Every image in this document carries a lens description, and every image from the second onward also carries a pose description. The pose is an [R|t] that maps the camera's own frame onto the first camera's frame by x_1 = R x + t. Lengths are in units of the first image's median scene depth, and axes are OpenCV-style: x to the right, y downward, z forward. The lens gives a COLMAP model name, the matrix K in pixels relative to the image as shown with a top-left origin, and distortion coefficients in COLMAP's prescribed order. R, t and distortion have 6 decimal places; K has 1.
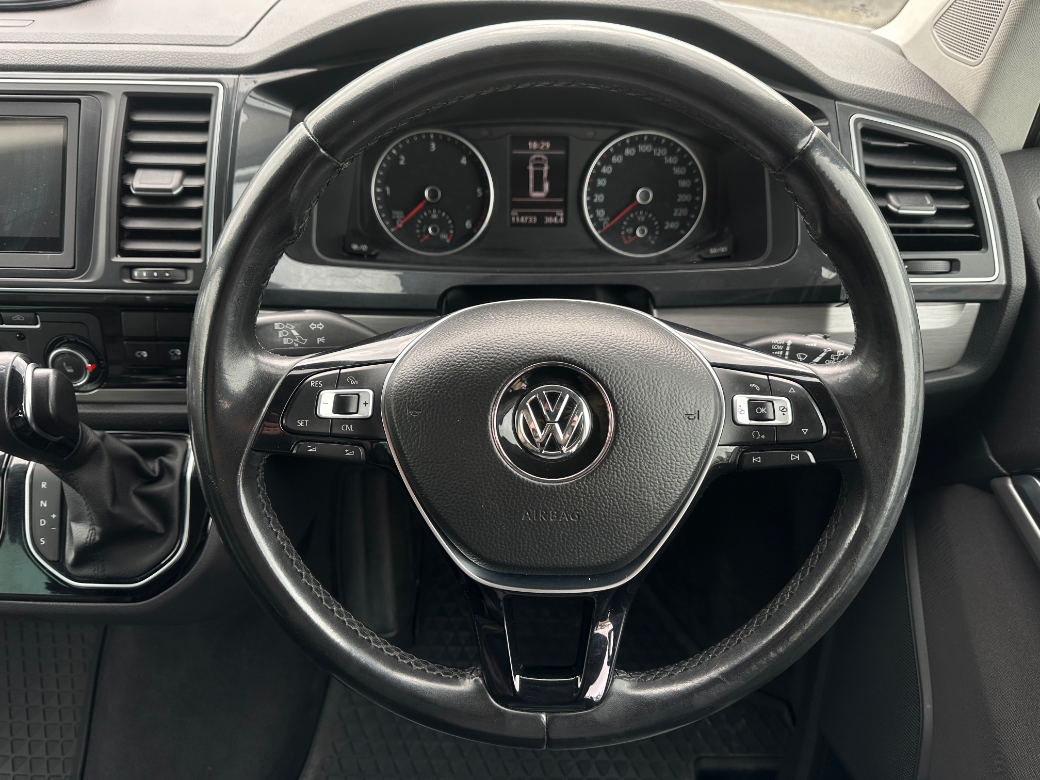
lens RADIAL K [[744.7, 0, 520.0], [0, 744.7, 390.0], [0, 0, 1]] dist [0.071475, -0.115615]
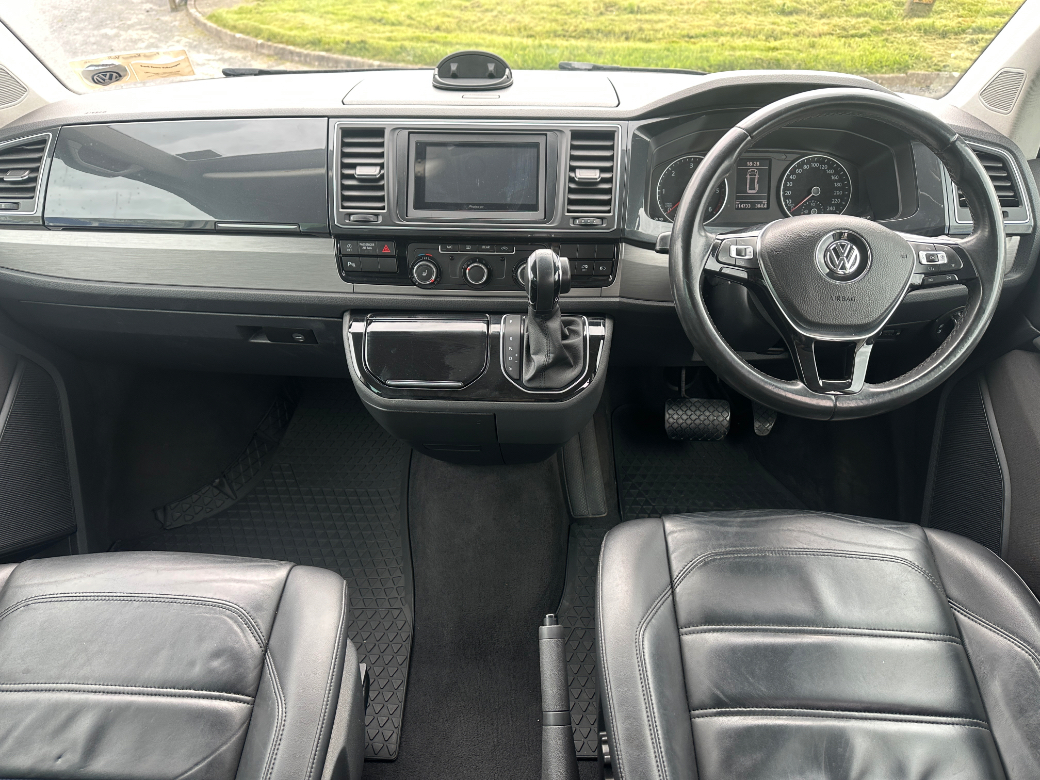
lens RADIAL K [[737.1, 0, 519.4], [0, 737.1, 384.0], [0, 0, 1]] dist [0.042091, -0.045699]
pose [[0.999967, -0.003206, -0.007448, -0.641661], [0.002421, 0.994671, -0.103070, 0.453296], [0.007738, 0.103048, 0.994646, -0.838256]]
